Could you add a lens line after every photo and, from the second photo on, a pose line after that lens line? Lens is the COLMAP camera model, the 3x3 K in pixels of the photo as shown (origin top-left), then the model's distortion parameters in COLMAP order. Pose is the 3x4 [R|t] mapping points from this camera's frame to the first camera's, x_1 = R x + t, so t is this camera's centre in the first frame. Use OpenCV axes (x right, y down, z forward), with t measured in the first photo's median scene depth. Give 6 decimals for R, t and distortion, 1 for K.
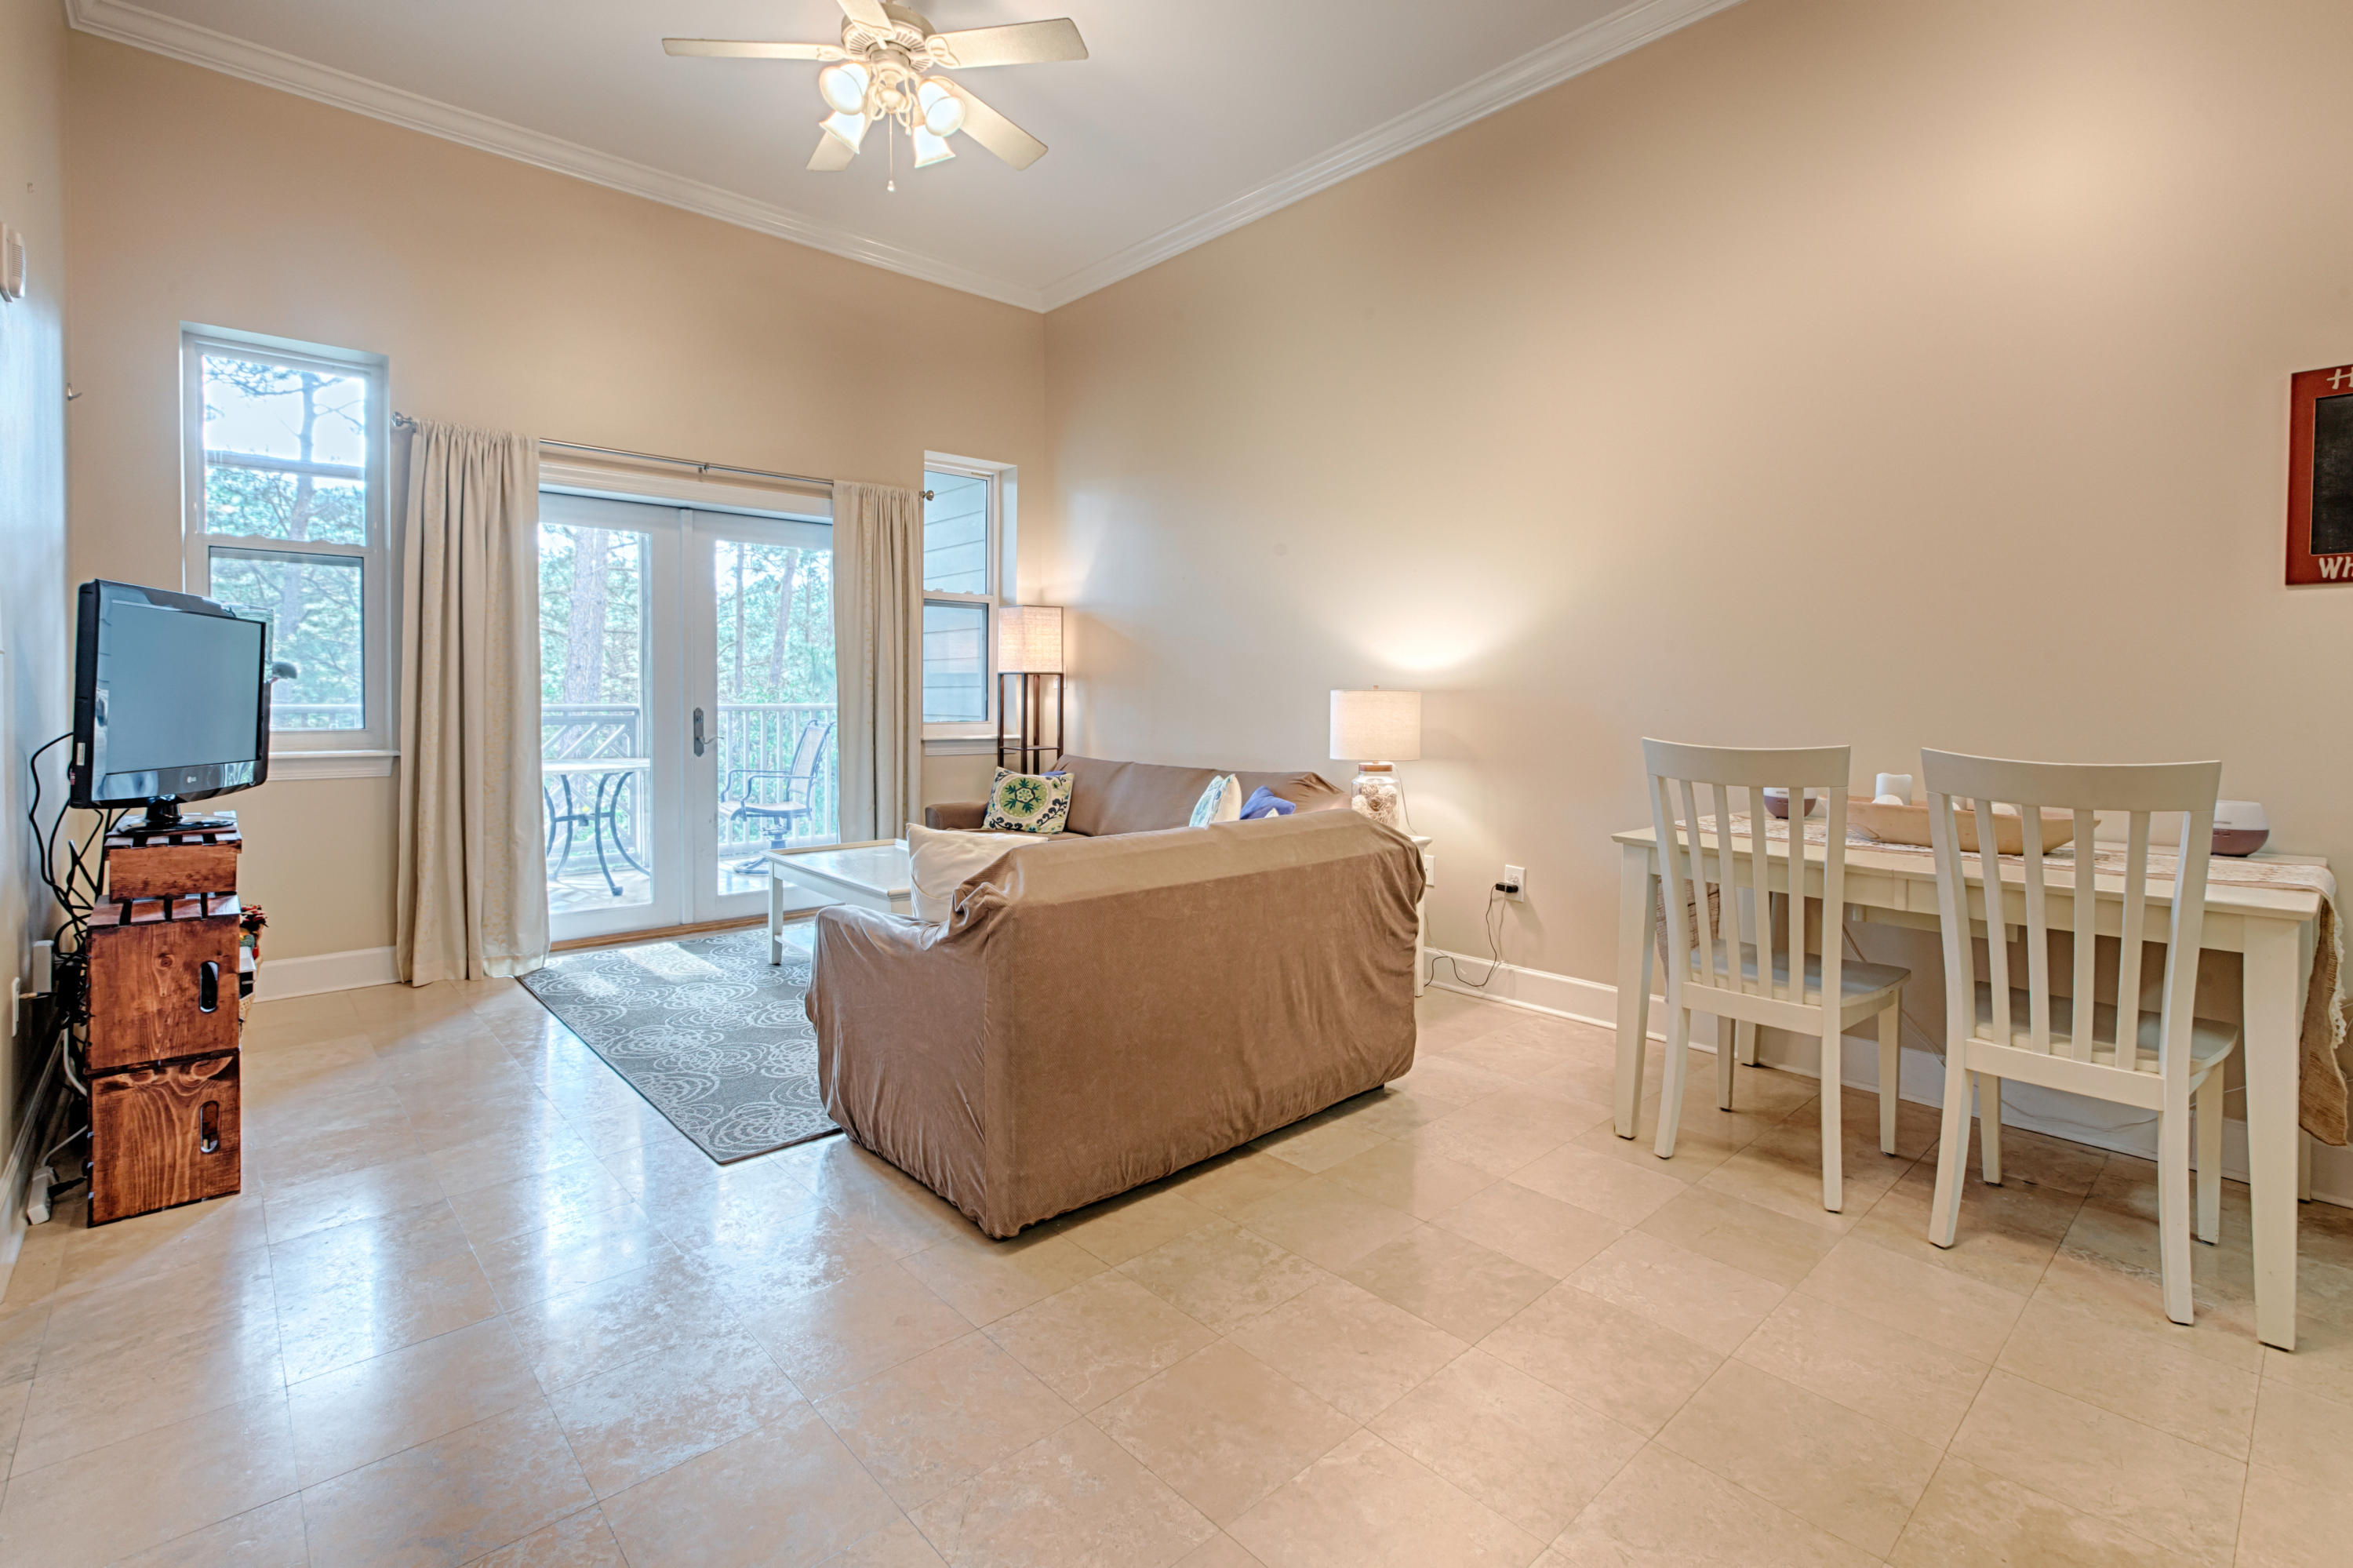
lens RADIAL K [[1087.2, 0, 1179.7], [0, 1087.2, 716.3], [0, 0, 1]] dist [0.001330, 0.000490]
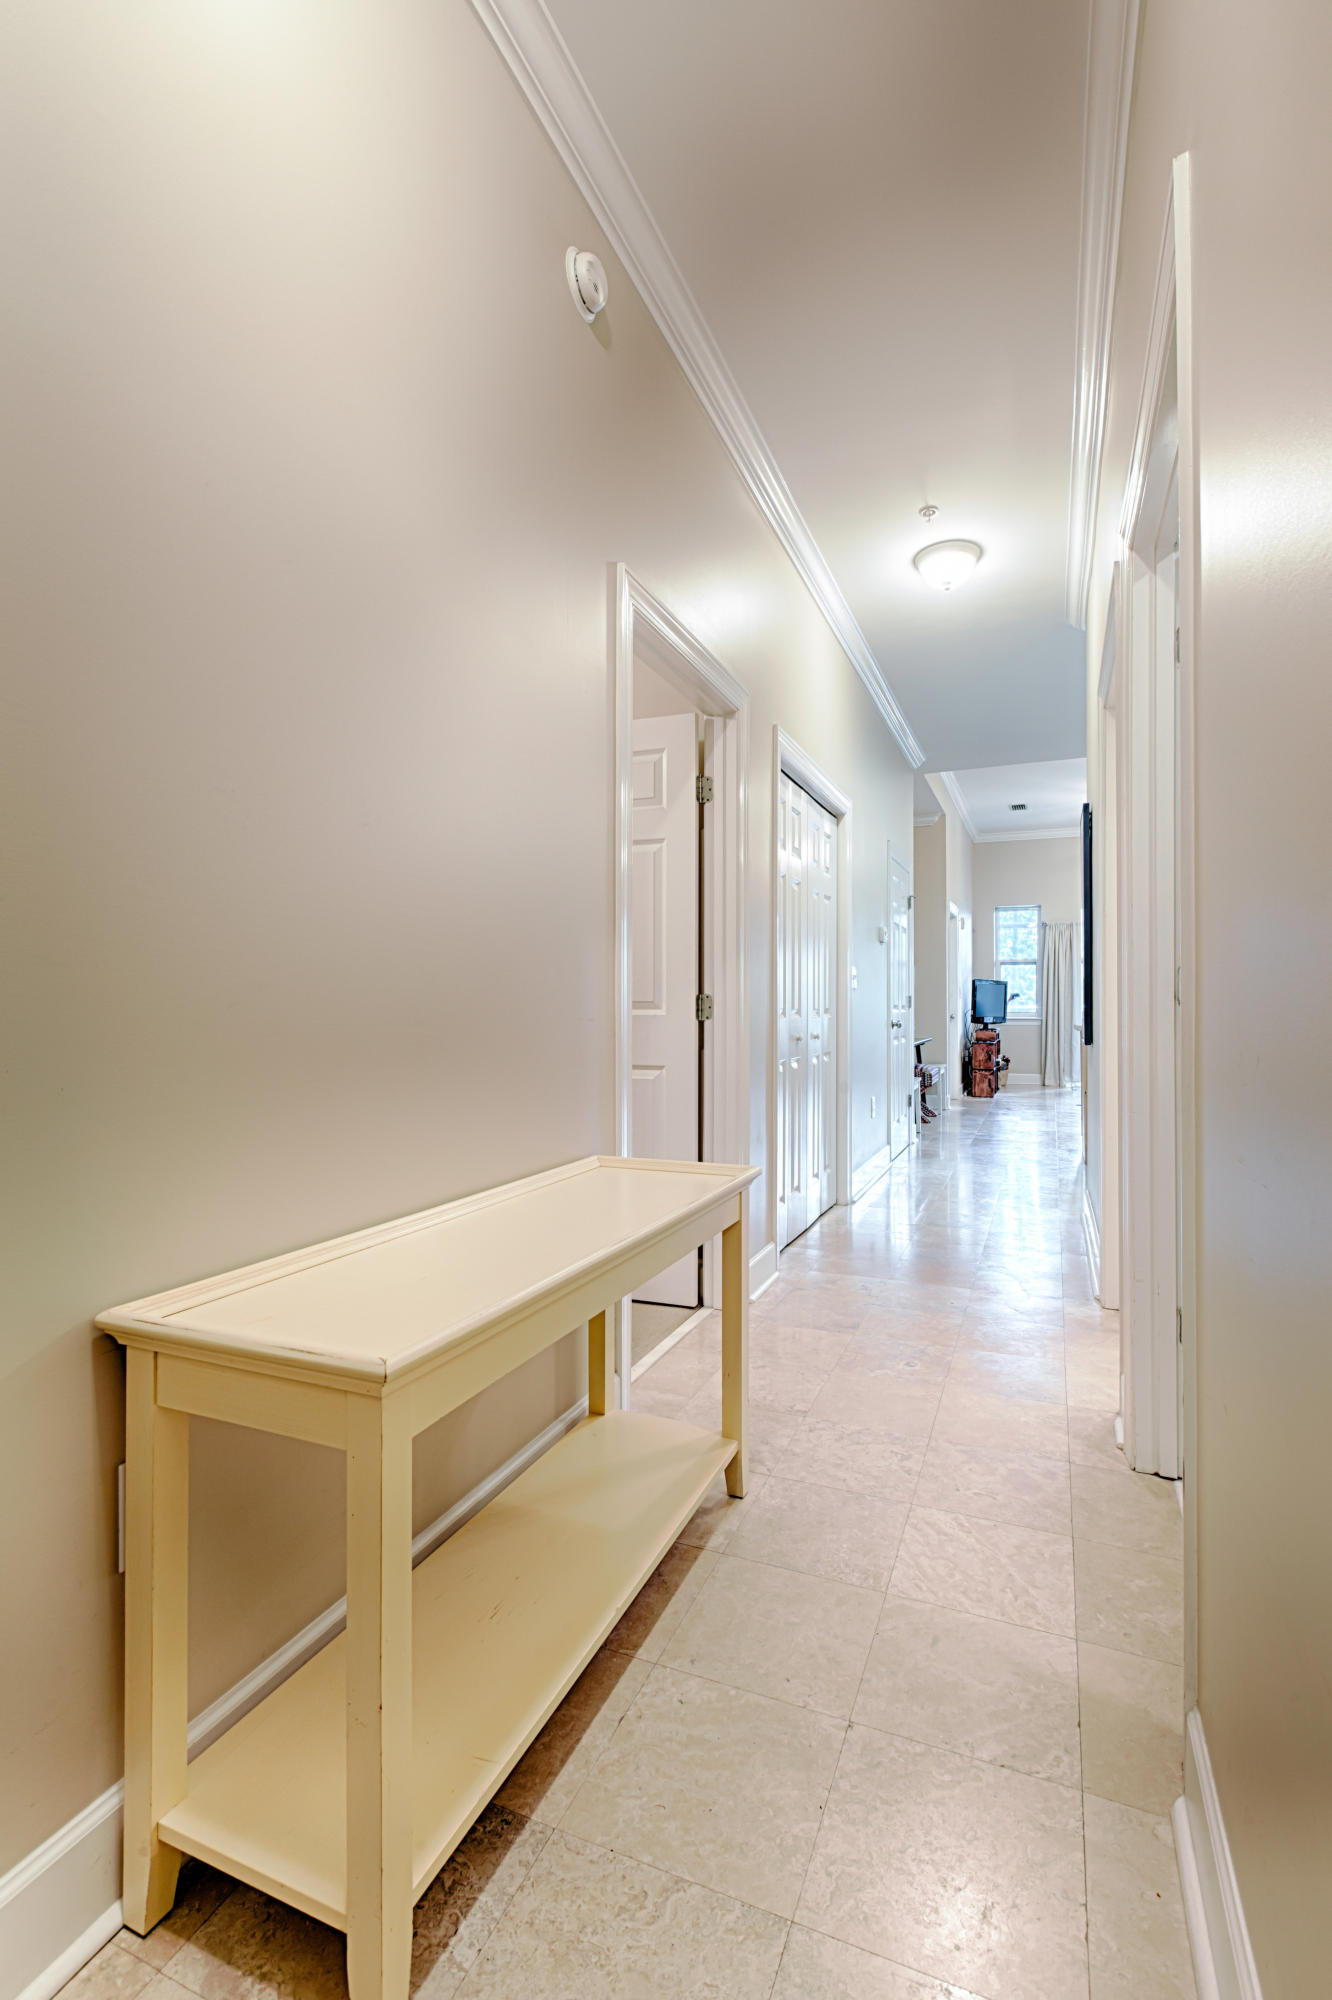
lens RADIAL K [[915.0, 0, 666.0], [0, 915.0, 1000.0], [0, 0, 1]] dist [-0.000473, -0.000479]
pose [[0.416758, -0.017462, -0.908850, 2.178761], [-0.017249, 0.999484, -0.027113, 0.114030], [0.908854, 0.026977, 0.416241, -1.986124]]
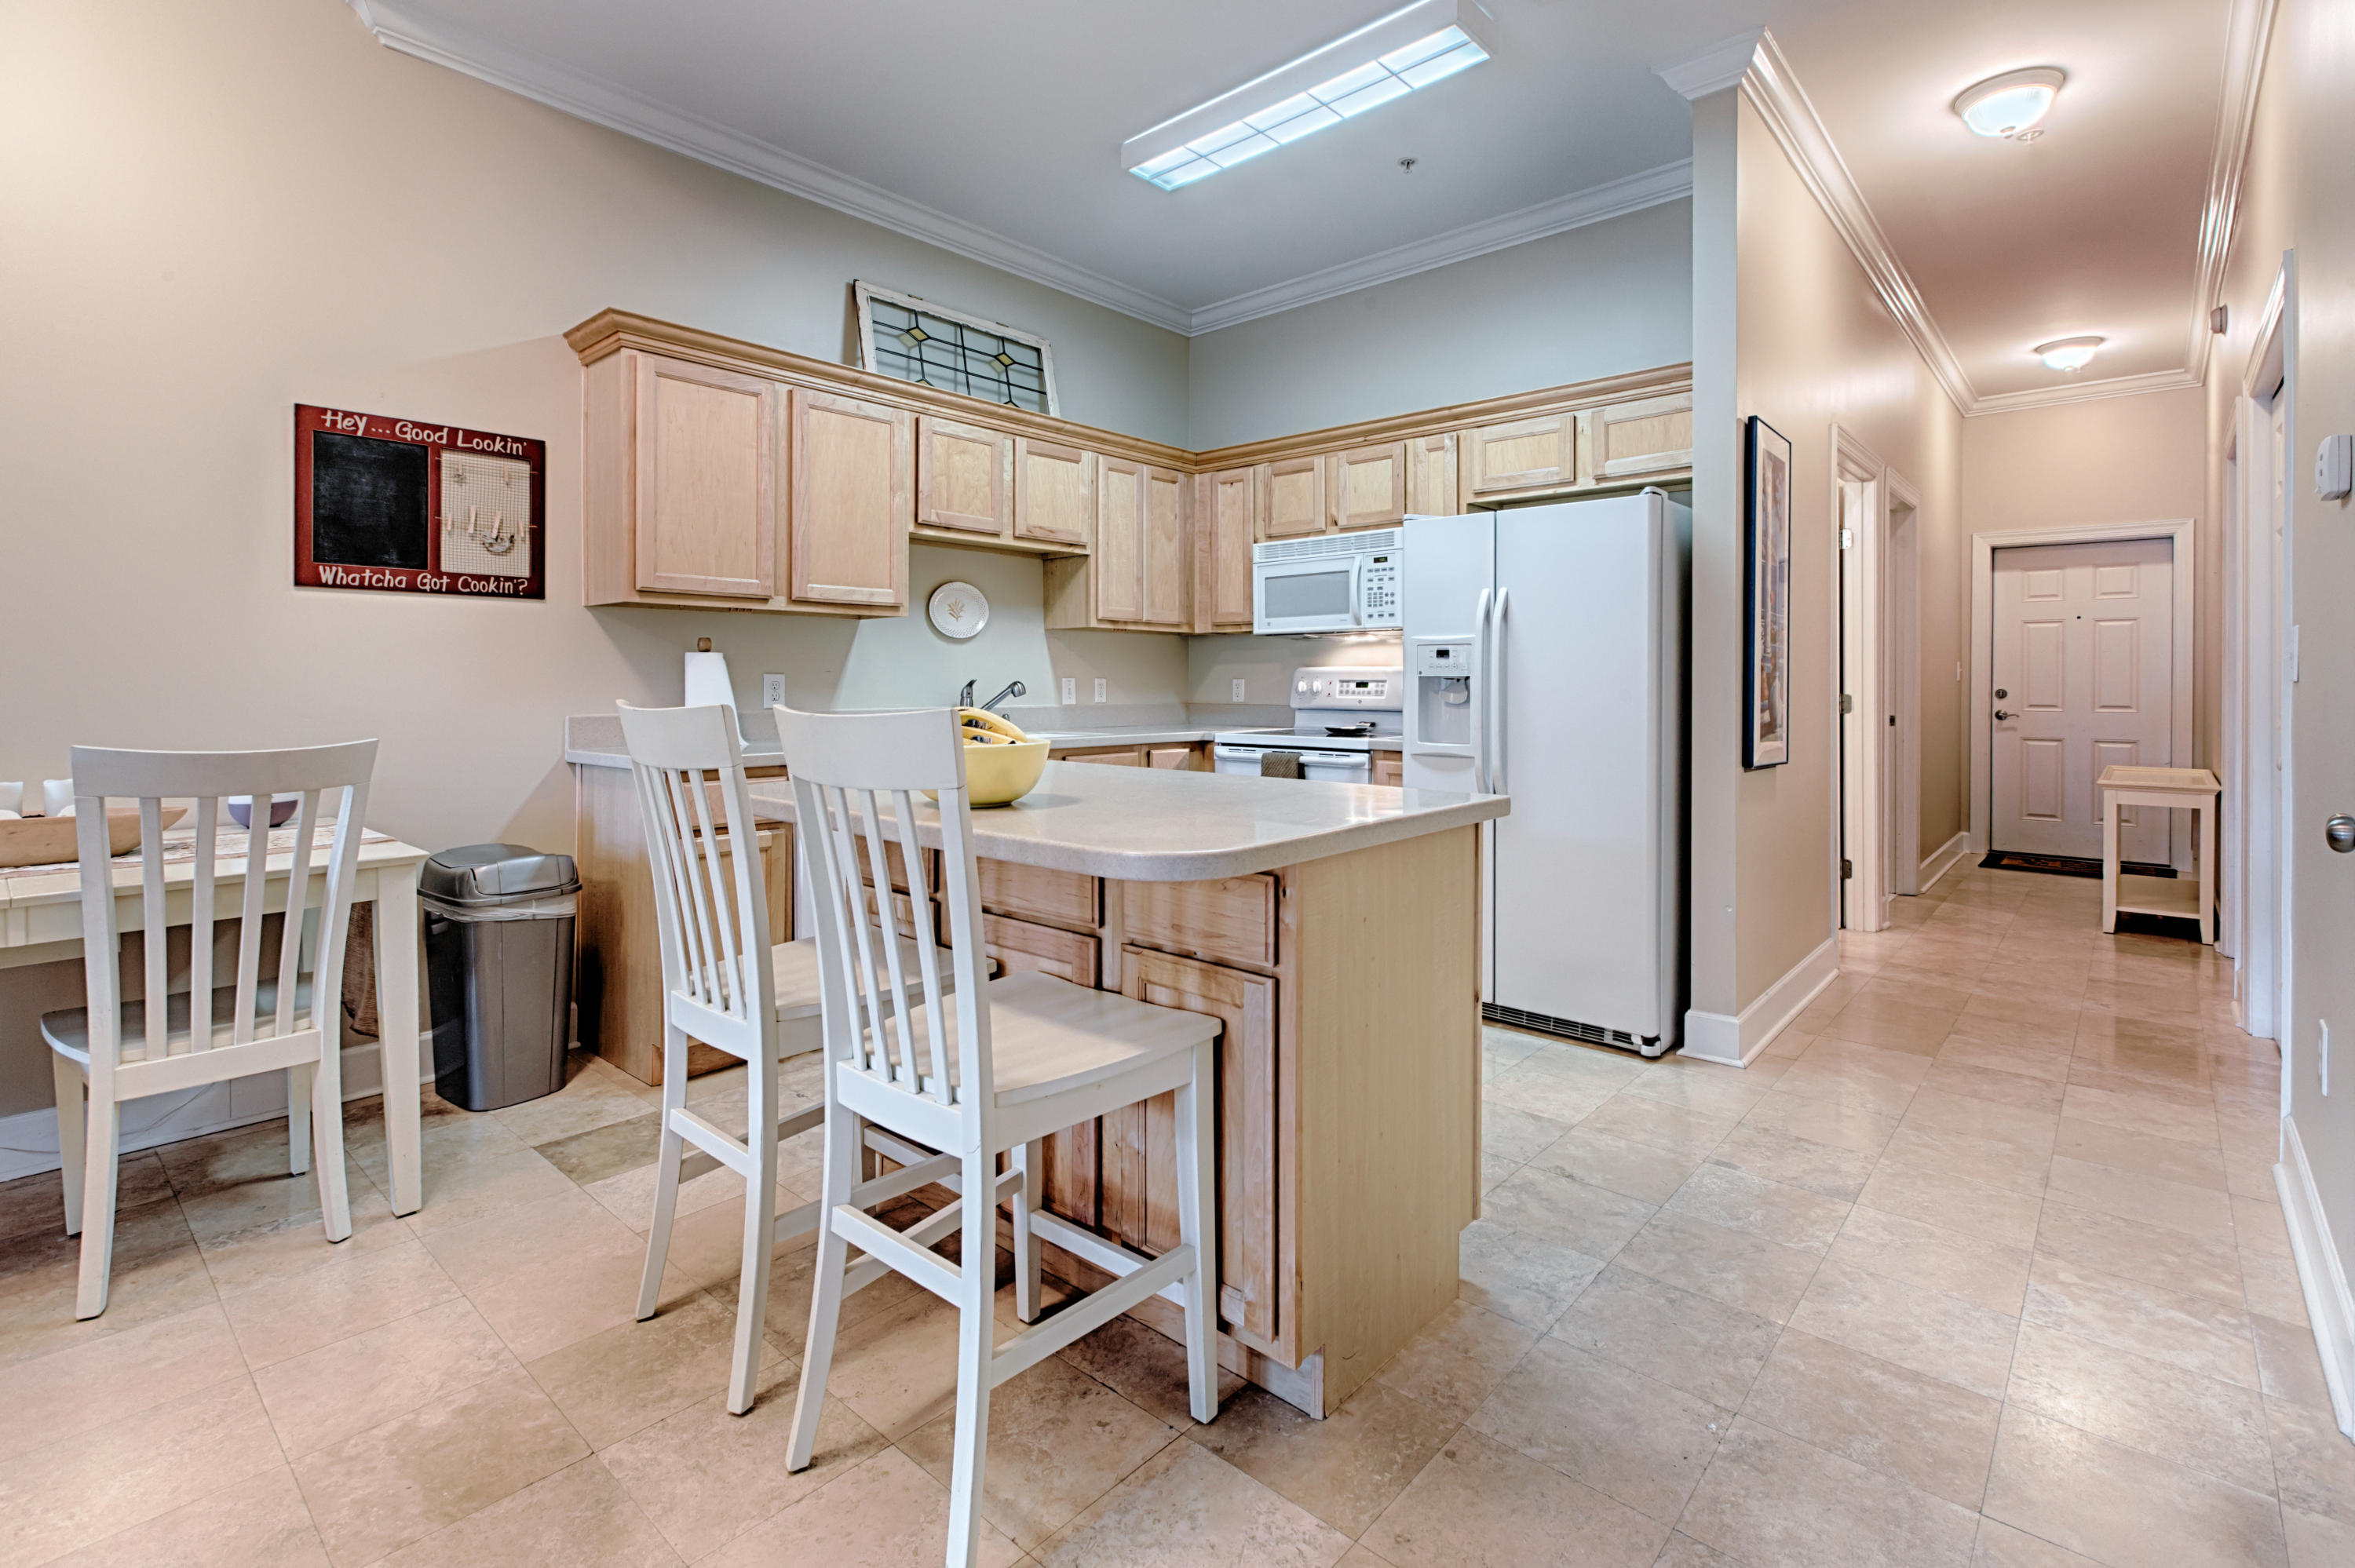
lens RADIAL K [[1083.7, 0, 1178.7], [0, 1083.7, 689.2], [0, 0, 1]] dist [-0.018482, 0.005982]
pose [[-0.104377, -0.011169, 0.994475, -0.195623], [0.019410, 0.999724, 0.013265, -0.007762], [-0.994348, 0.020688, -0.104131, 0.178804]]
